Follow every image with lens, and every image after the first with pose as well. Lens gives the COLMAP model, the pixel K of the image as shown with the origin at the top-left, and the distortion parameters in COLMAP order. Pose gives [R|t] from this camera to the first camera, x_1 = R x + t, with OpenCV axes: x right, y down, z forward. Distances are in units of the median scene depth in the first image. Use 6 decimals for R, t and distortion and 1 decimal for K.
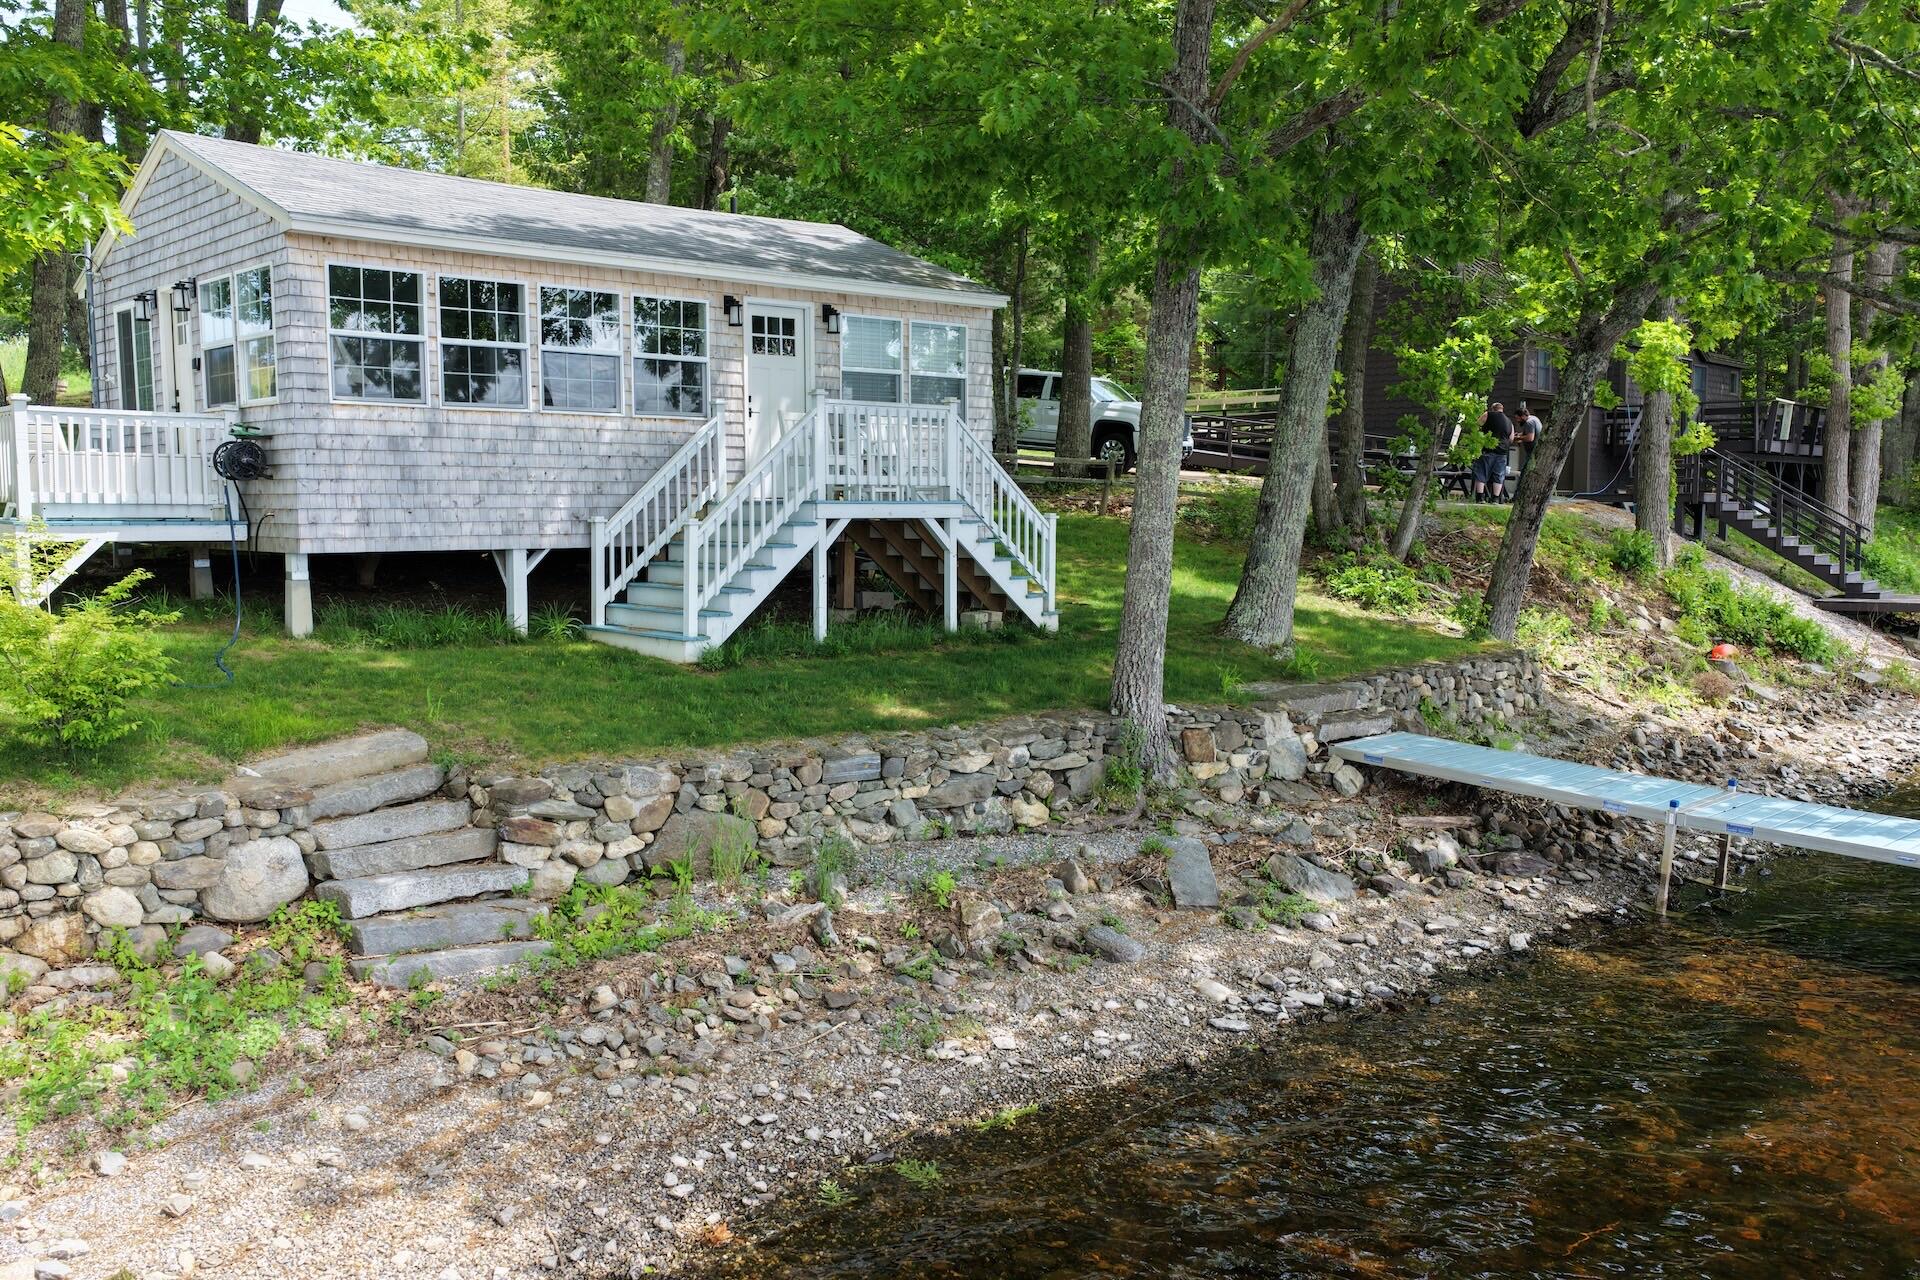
lens RADIAL K [[1589.8, 0, 960.1], [0, 1589.8, 642.0], [0, 0, 1]] dist [-0.005345, 0.004117]
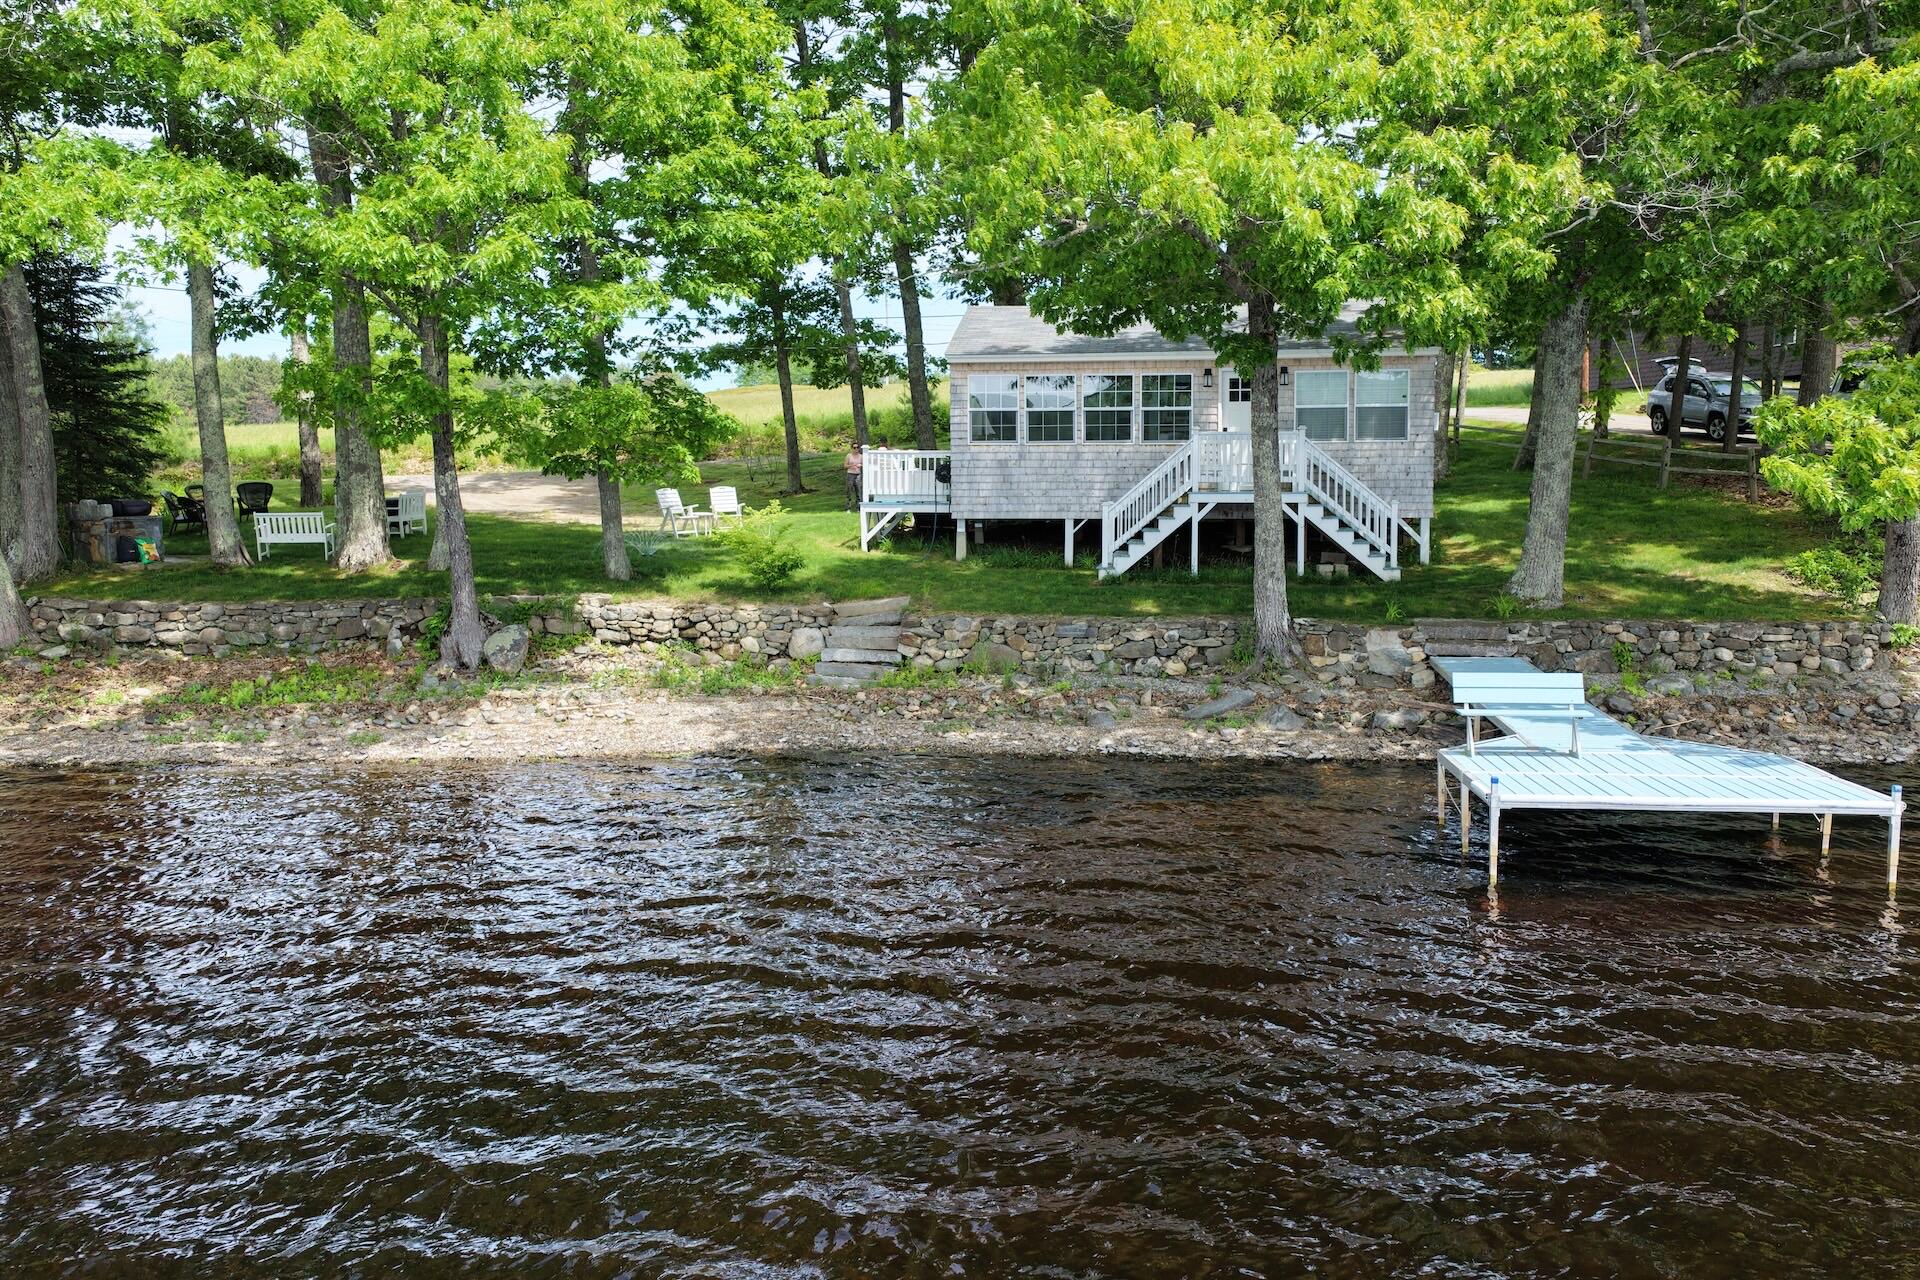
lens RADIAL K [[1589.8, 0, 960.2], [0, 1589.8, 639.2], [0, 0, 1]] dist [-0.005345, 0.004117]
pose [[0.635696, 0.066865, -0.769038, 1.090919], [-0.065960, 0.997303, 0.032189, 0.030124], [0.769116, 0.030264, 0.638392, -0.275372]]
